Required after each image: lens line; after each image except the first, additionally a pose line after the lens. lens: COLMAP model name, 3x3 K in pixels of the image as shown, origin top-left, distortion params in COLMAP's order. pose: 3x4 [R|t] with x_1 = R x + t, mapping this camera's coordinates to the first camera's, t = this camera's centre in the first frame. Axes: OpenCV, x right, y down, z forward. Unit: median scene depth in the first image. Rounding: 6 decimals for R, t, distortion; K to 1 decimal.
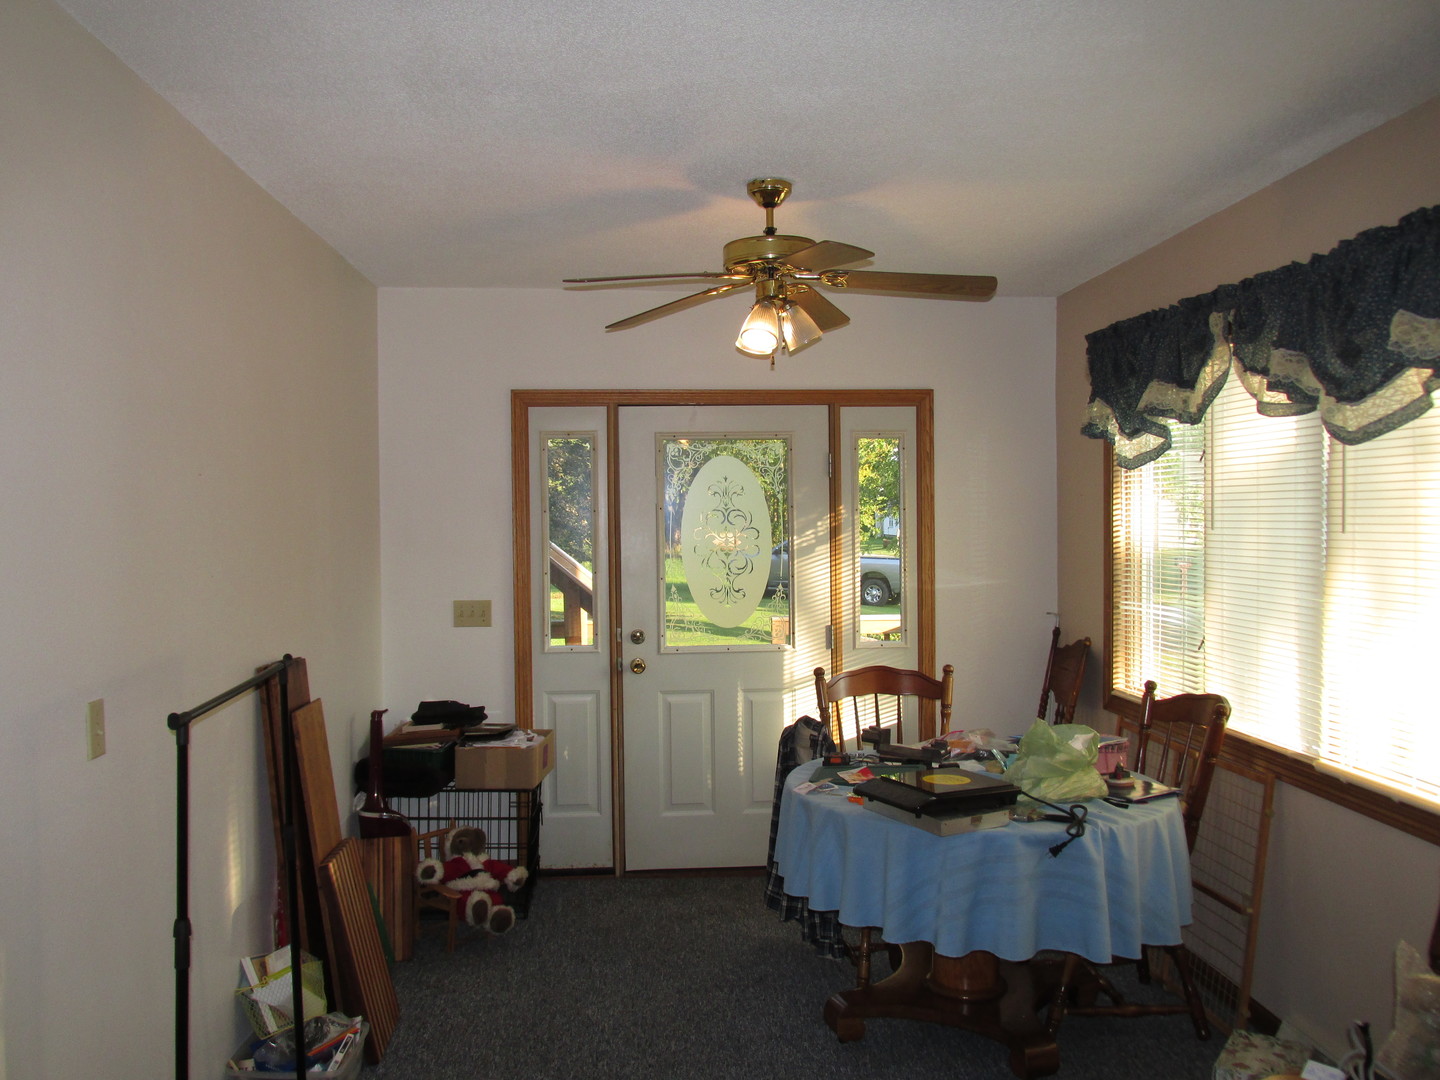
lens RADIAL K [[1196.2, 0, 719.7], [0, 1196.2, 540.9], [0, 0, 1]] dist [-0.002658, -0.000930]
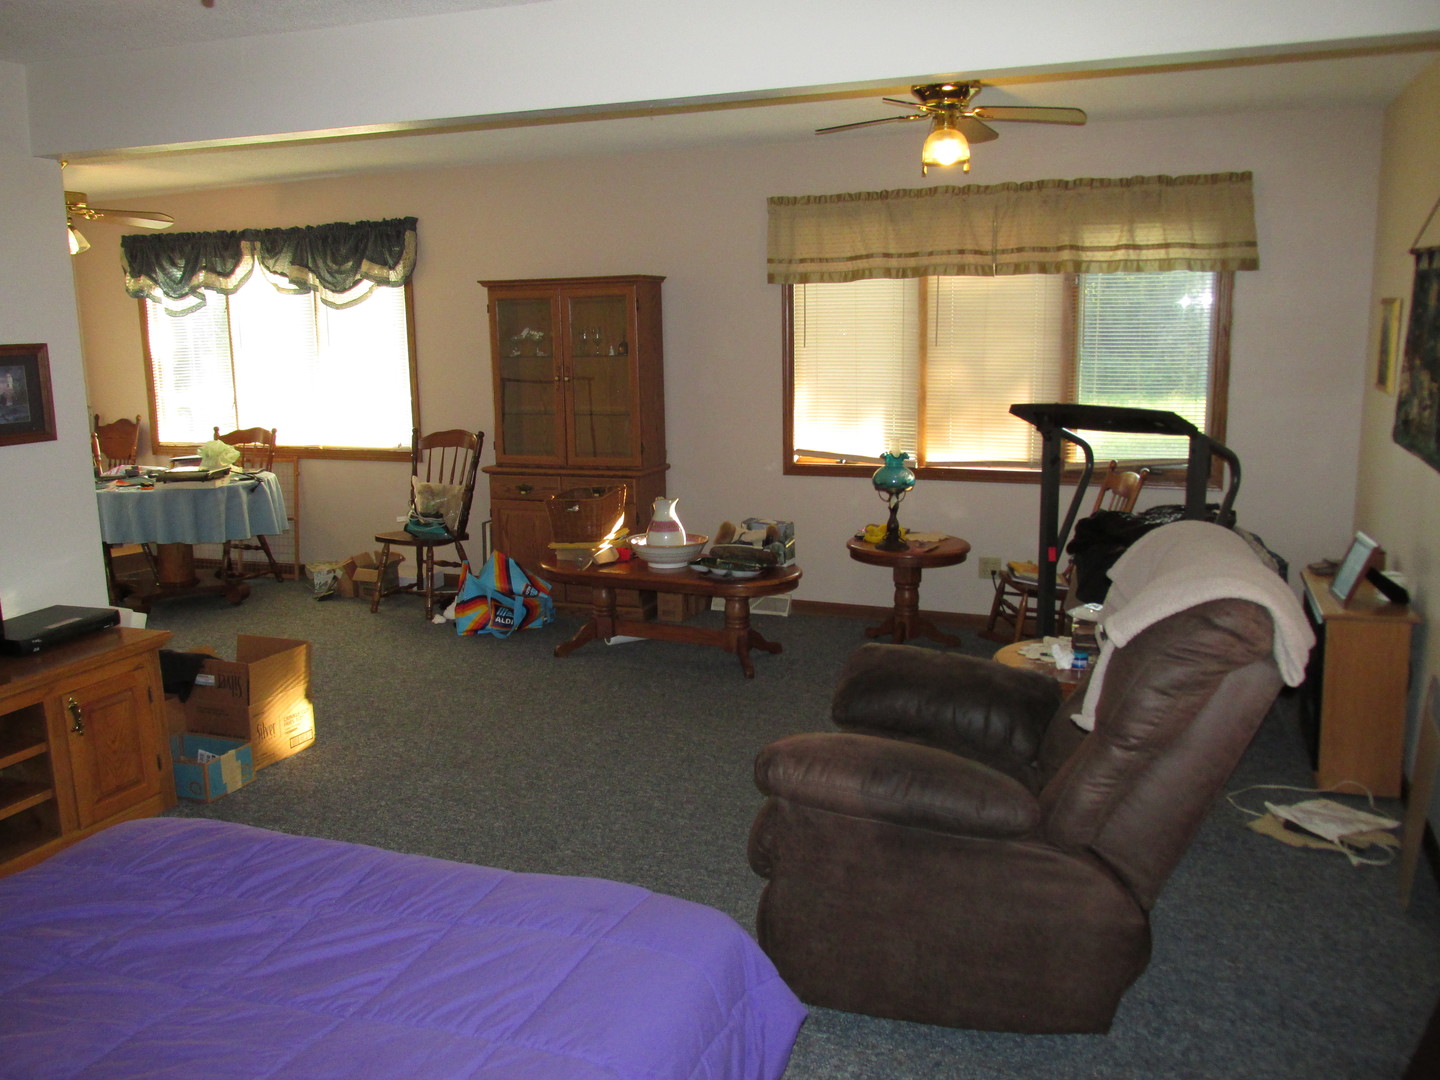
lens RADIAL K [[1196.2, 0, 719.6], [0, 1196.2, 538.3], [0, 0, 1]] dist [-0.002658, -0.000930]
pose [[0.445411, -0.162679, 0.880423, -1.221489], [0.040706, 0.986017, 0.161597, 0.017252], [-0.894400, -0.036139, 0.445805, -0.735634]]
